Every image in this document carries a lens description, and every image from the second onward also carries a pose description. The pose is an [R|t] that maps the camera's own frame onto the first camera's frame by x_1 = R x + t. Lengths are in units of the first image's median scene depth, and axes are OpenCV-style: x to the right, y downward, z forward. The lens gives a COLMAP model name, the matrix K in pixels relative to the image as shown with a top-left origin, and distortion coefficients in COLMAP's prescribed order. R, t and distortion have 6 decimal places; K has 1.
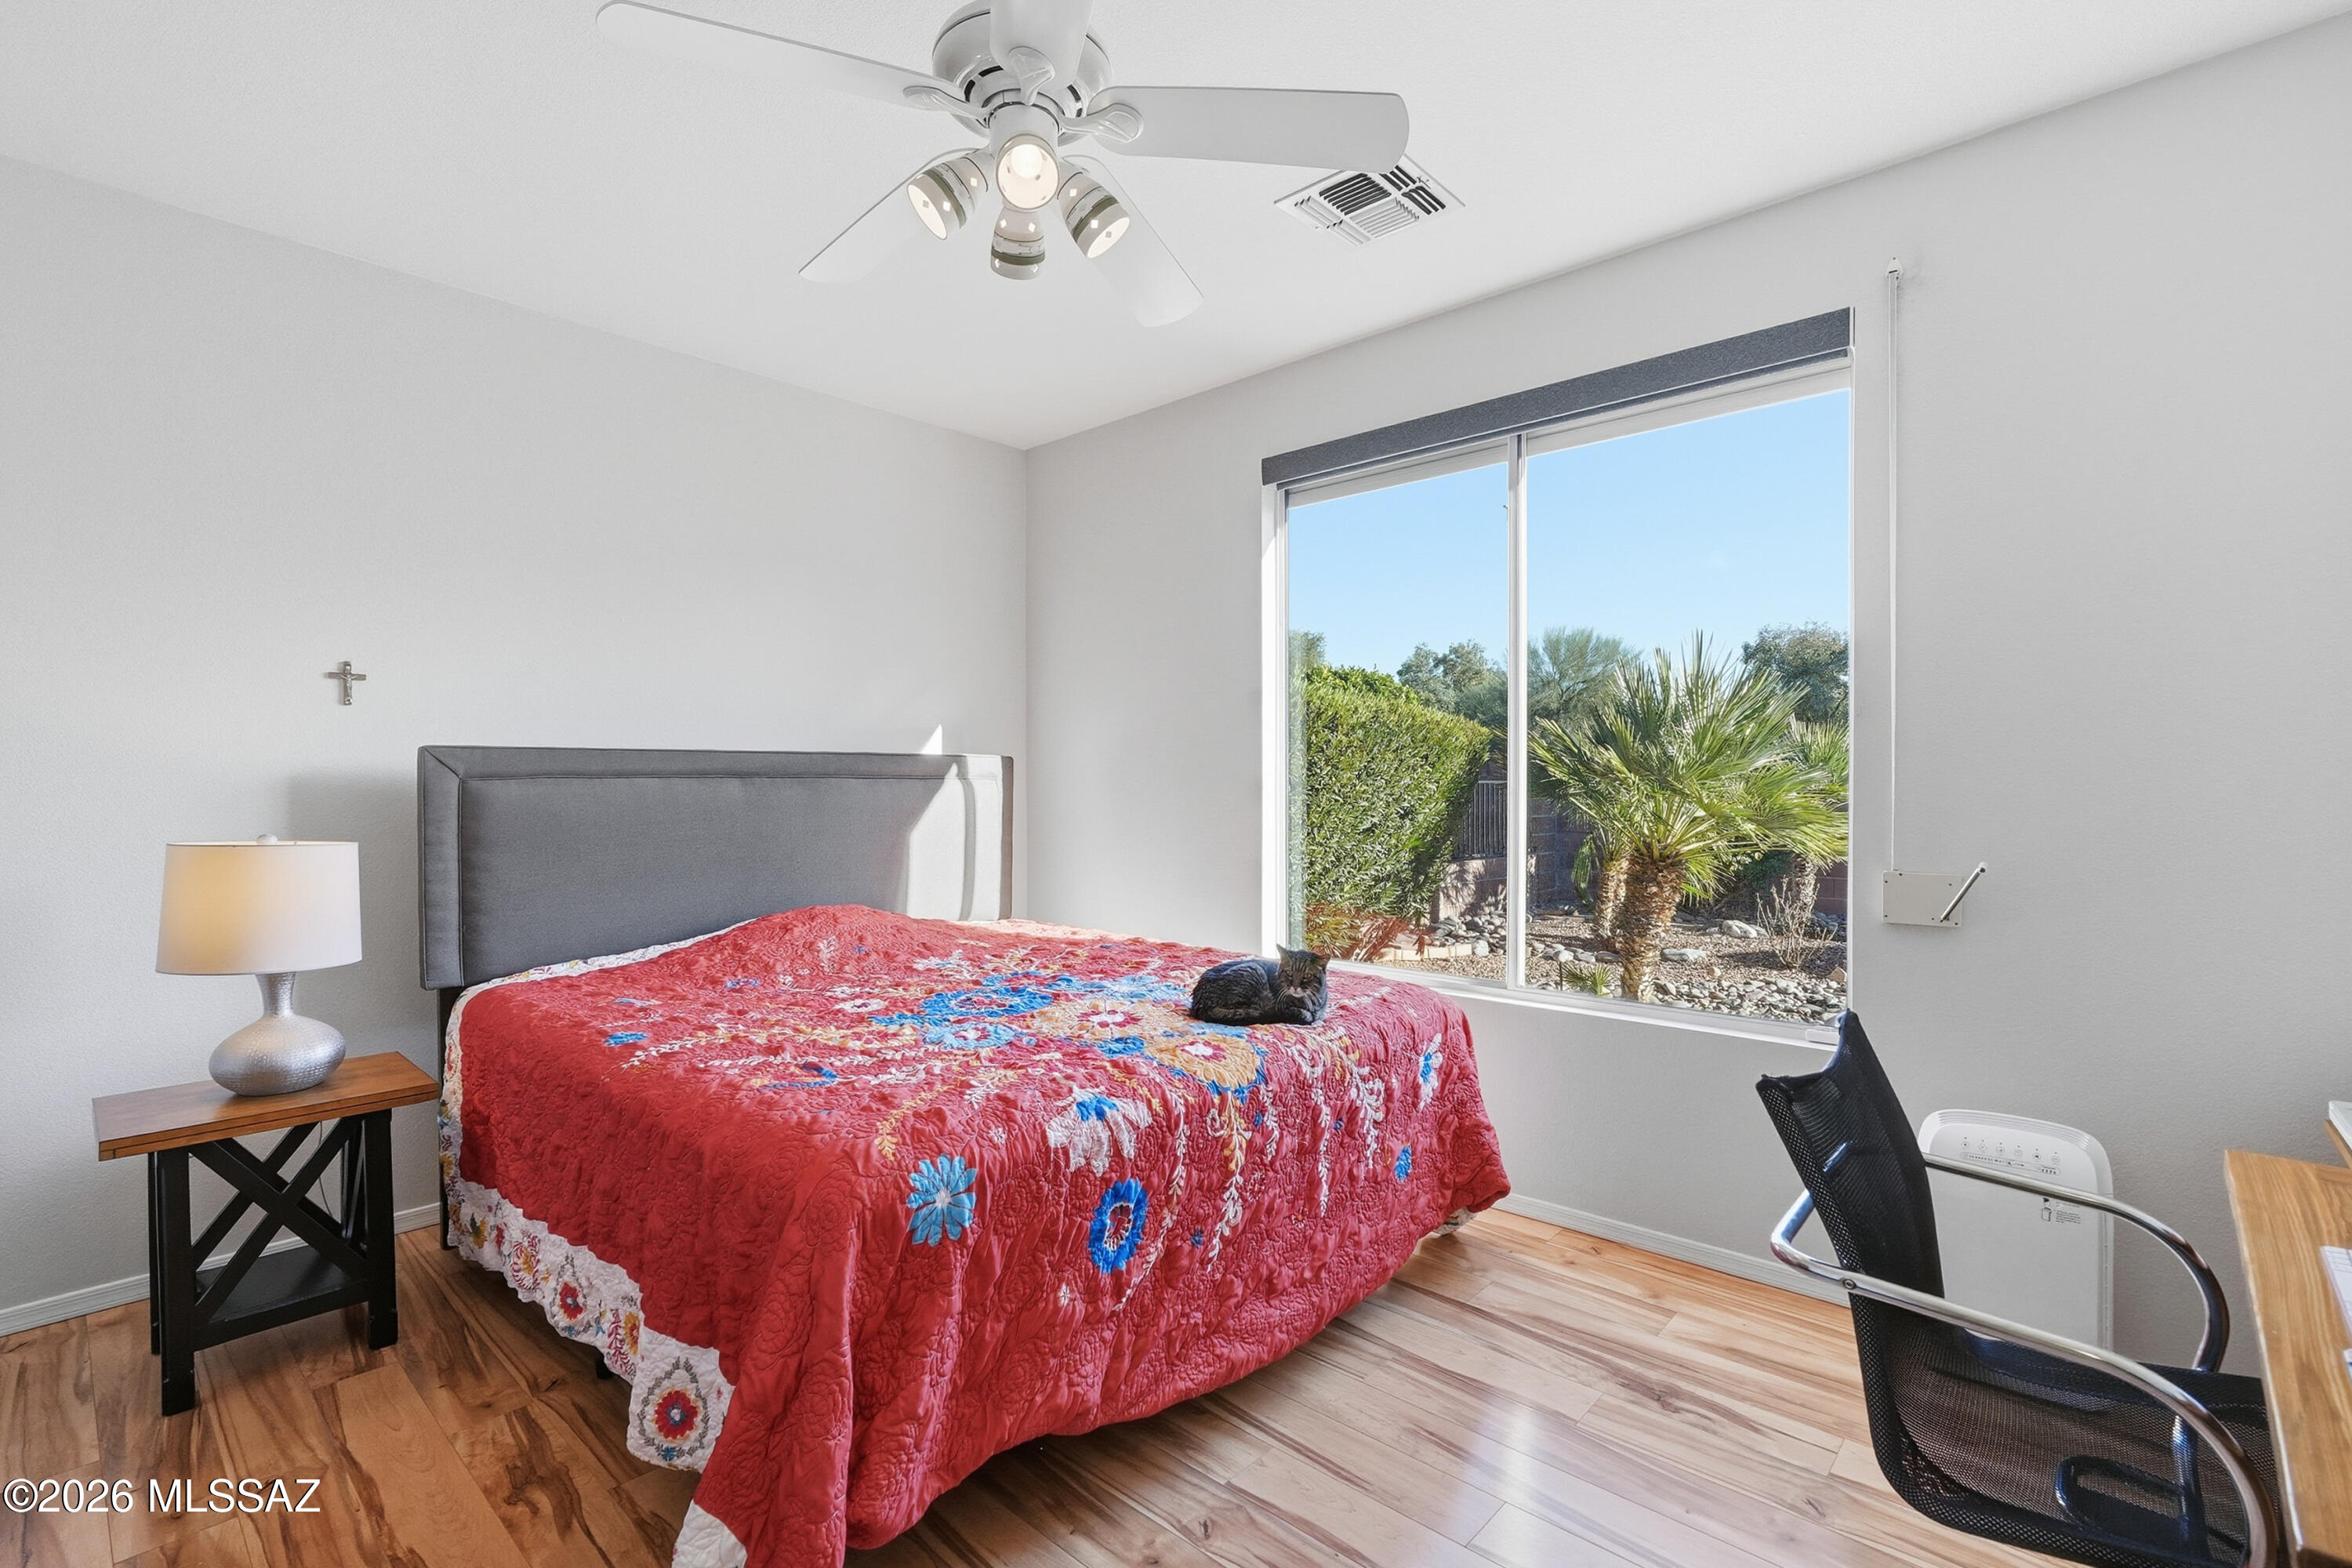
lens RADIAL K [[1043.4, 0, 1174.8], [0, 1043.4, 791.7], [0, 0, 1]] dist [-0.010787, 0.006425]
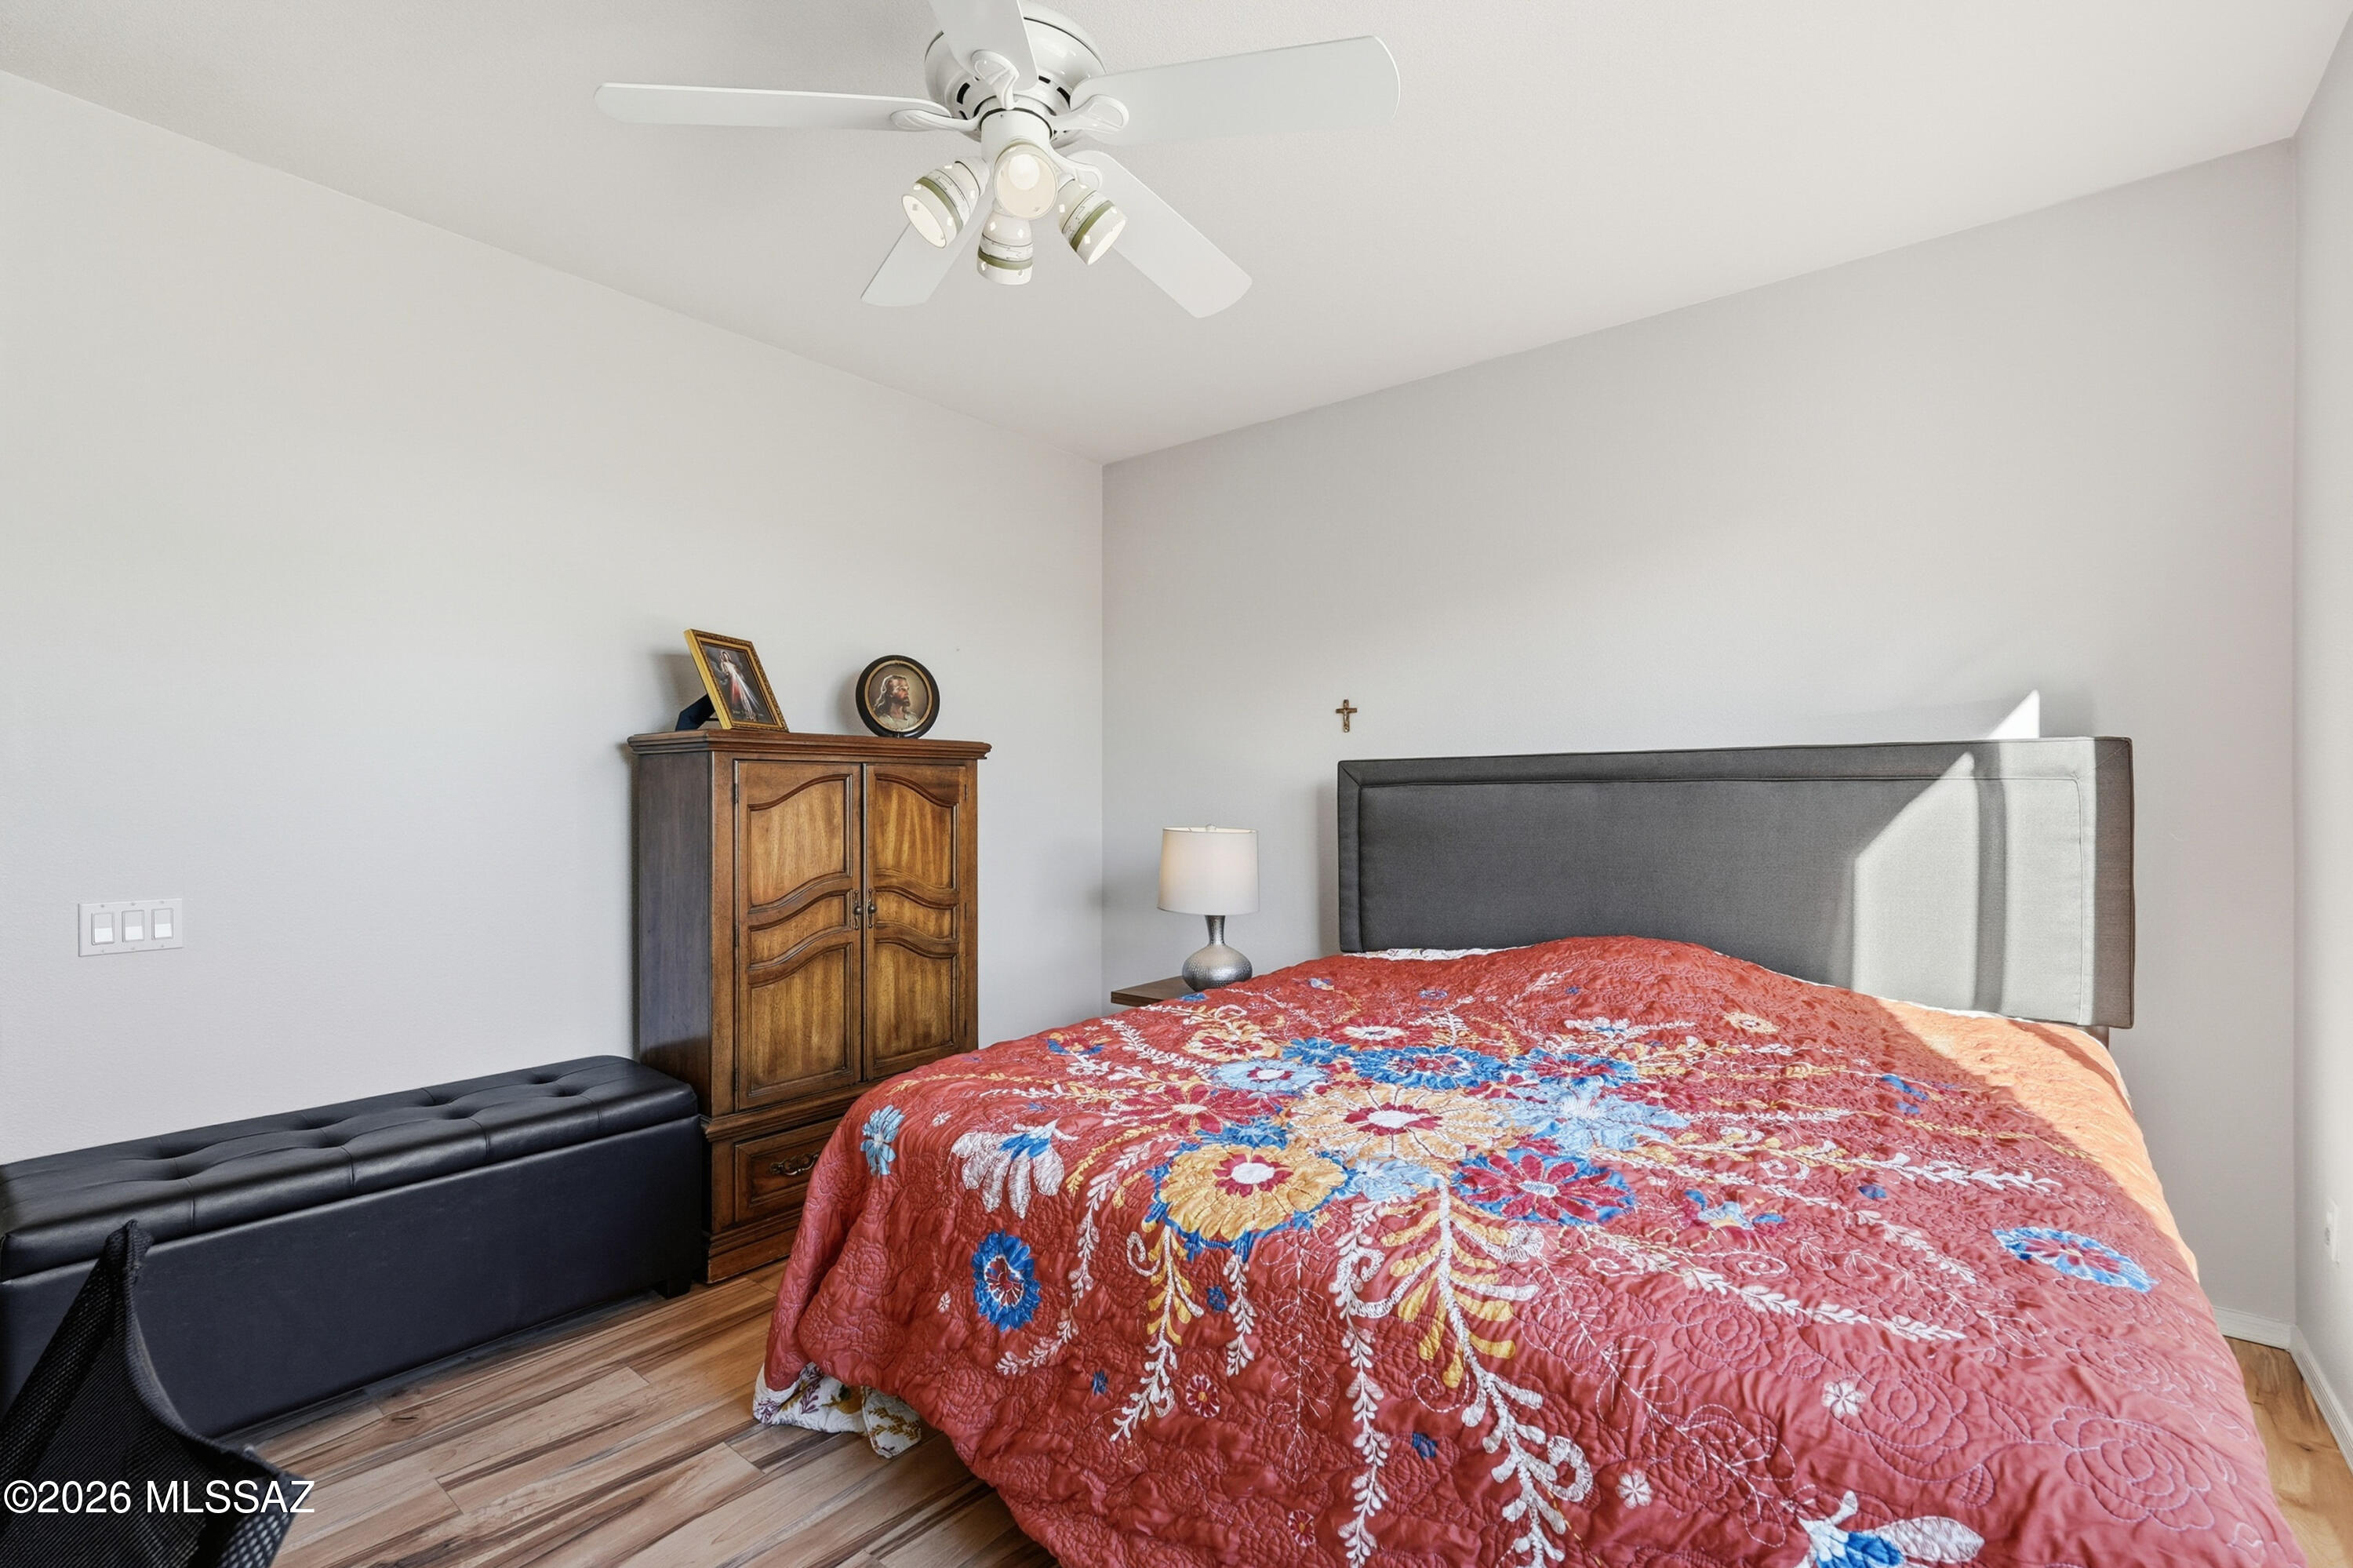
lens RADIAL K [[1043.9, 0, 1175.9], [0, 1043.9, 785.5], [0, 0, 1]] dist [-0.010787, 0.006425]
pose [[0.075941, -0.005817, -0.997095, 0.647152], [-0.001814, 0.999981, -0.005972, -0.006229], [0.997111, 0.002262, 0.075929, 0.811178]]
